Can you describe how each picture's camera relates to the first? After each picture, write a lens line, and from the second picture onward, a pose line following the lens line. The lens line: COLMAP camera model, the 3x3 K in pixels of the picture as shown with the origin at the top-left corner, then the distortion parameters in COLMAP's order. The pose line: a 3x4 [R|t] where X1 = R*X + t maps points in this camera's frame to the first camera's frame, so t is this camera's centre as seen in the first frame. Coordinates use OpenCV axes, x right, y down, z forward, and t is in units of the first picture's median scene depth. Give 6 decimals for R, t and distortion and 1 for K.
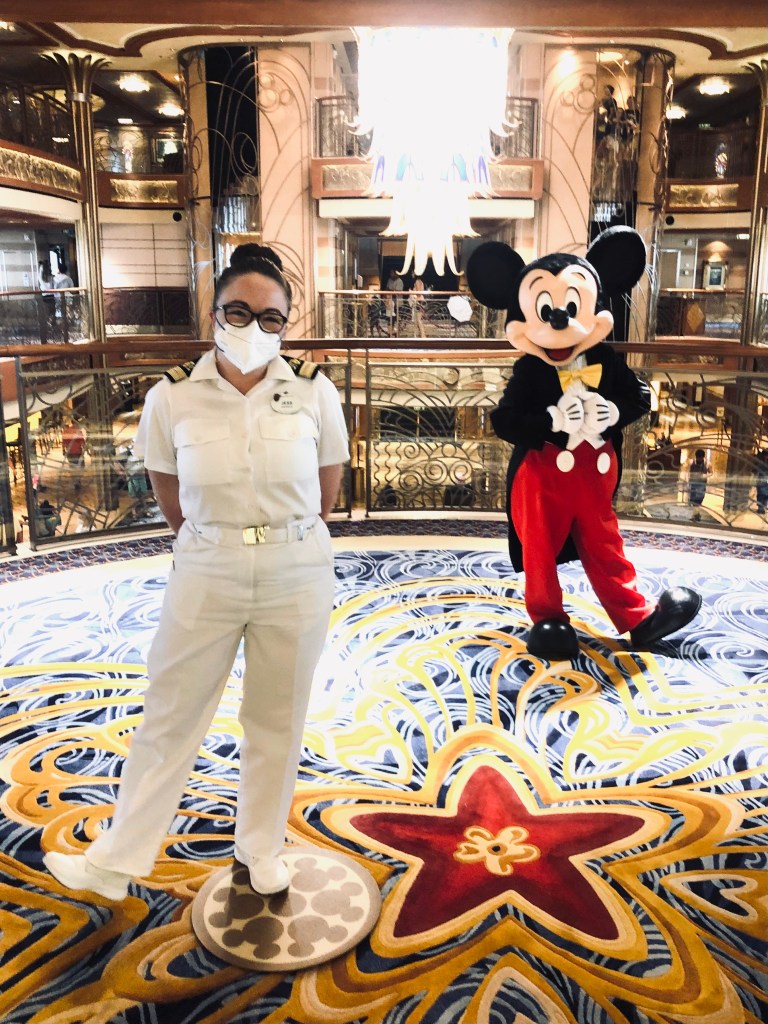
lens RADIAL K [[1149.5, 0, 384.0], [0, 1149.5, 512.0], [0, 0, 1]] dist [-0.080471, 0.218167]
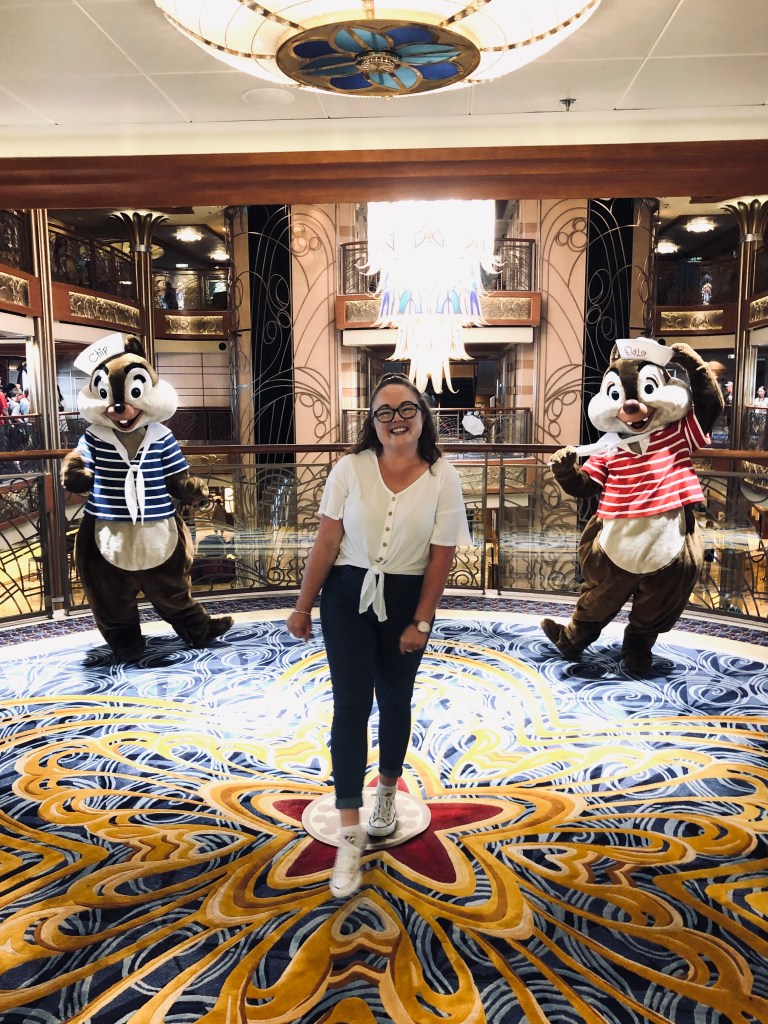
lens RADIAL K [[1149.5, 0, 384.0], [0, 1149.5, 512.0], [0, 0, 1]] dist [-0.080471, 0.218167]
pose [[0.996819, -0.003804, -0.079609, 0.173898], [-0.004551, 0.994513, -0.104512, 0.065316], [0.079569, 0.104542, 0.991332, -0.270467]]
